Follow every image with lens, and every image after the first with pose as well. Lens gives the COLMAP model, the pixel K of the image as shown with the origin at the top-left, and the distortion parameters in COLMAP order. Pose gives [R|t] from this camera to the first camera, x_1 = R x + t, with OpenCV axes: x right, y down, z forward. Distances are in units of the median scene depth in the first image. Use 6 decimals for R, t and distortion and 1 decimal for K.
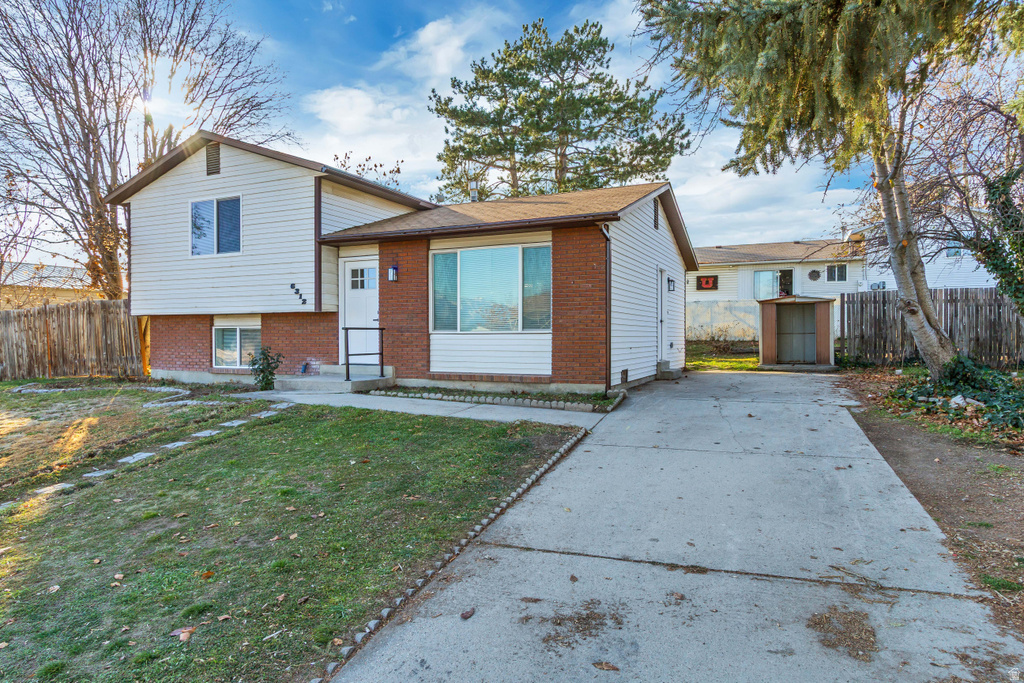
lens RADIAL K [[610.2, 0, 506.4], [0, 610.2, 342.3], [0, 0, 1]] dist [0.007027, -0.001174]
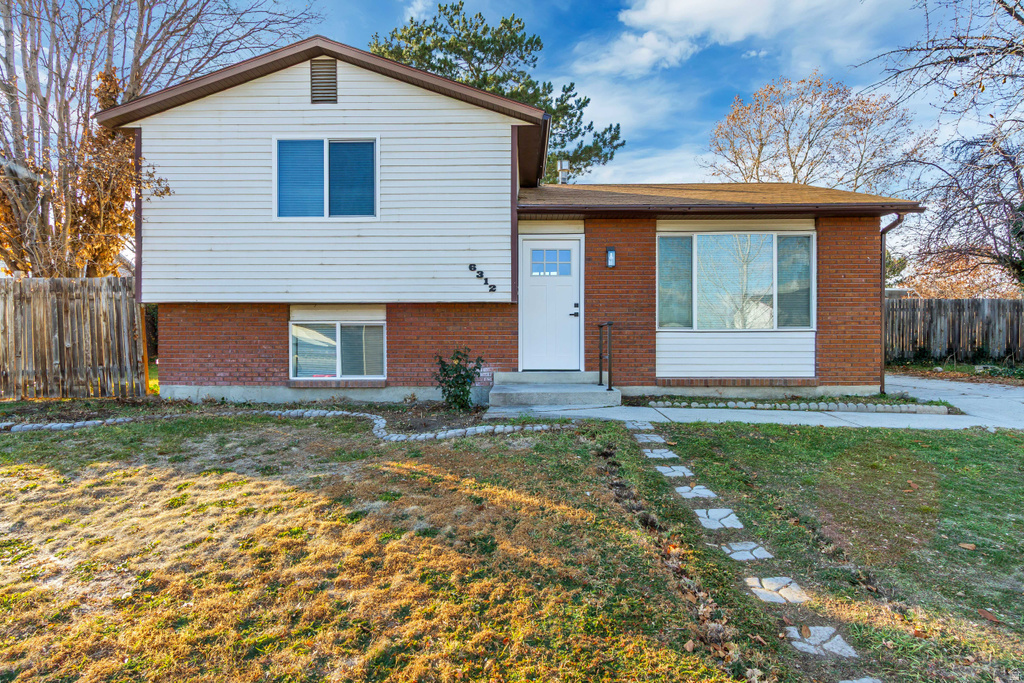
lens RADIAL K [[610.2, 0, 508.9], [0, 610.2, 342.9], [0, 0, 1]] dist [0.007027, -0.001174]
pose [[0.914299, 0.001140, 0.405039, -0.649863], [0.005114, 0.999884, -0.014358, 0.012260], [-0.405008, 0.015199, 0.914187, 0.318592]]
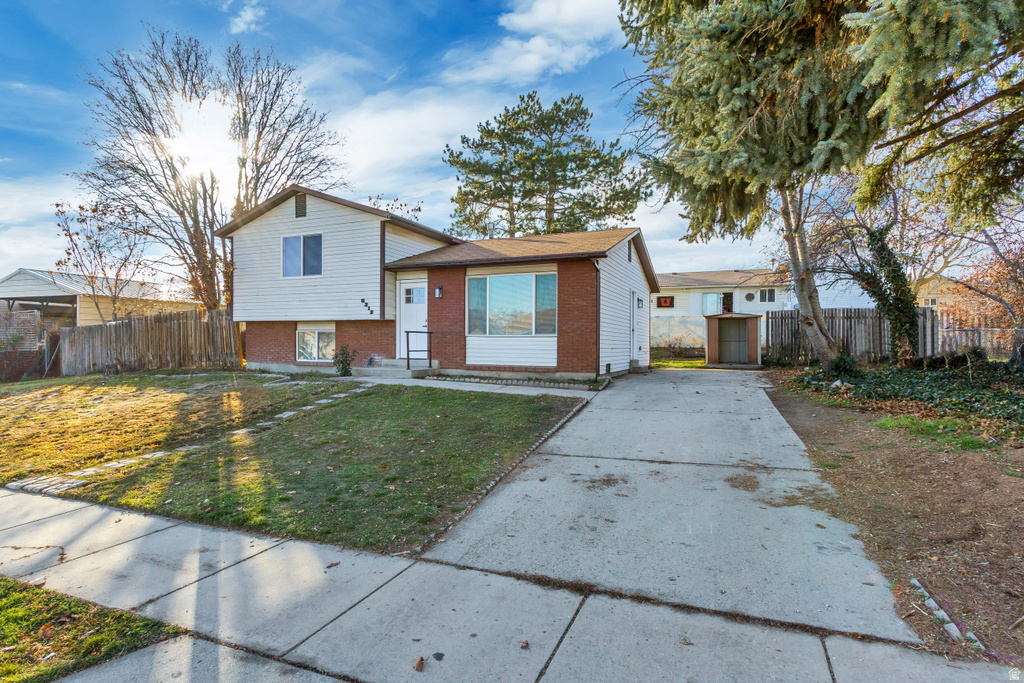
lens RADIAL K [[525.5, 0, 501.1], [0, 525.5, 336.9], [0, 0, 1]] dist [0.006936, 0.000697]
pose [[0.999788, 0.011148, 0.017315, -0.066890], [-0.010671, 0.999568, -0.027393, 0.018197], [-0.017613, 0.027202, 0.999475, -0.179818]]
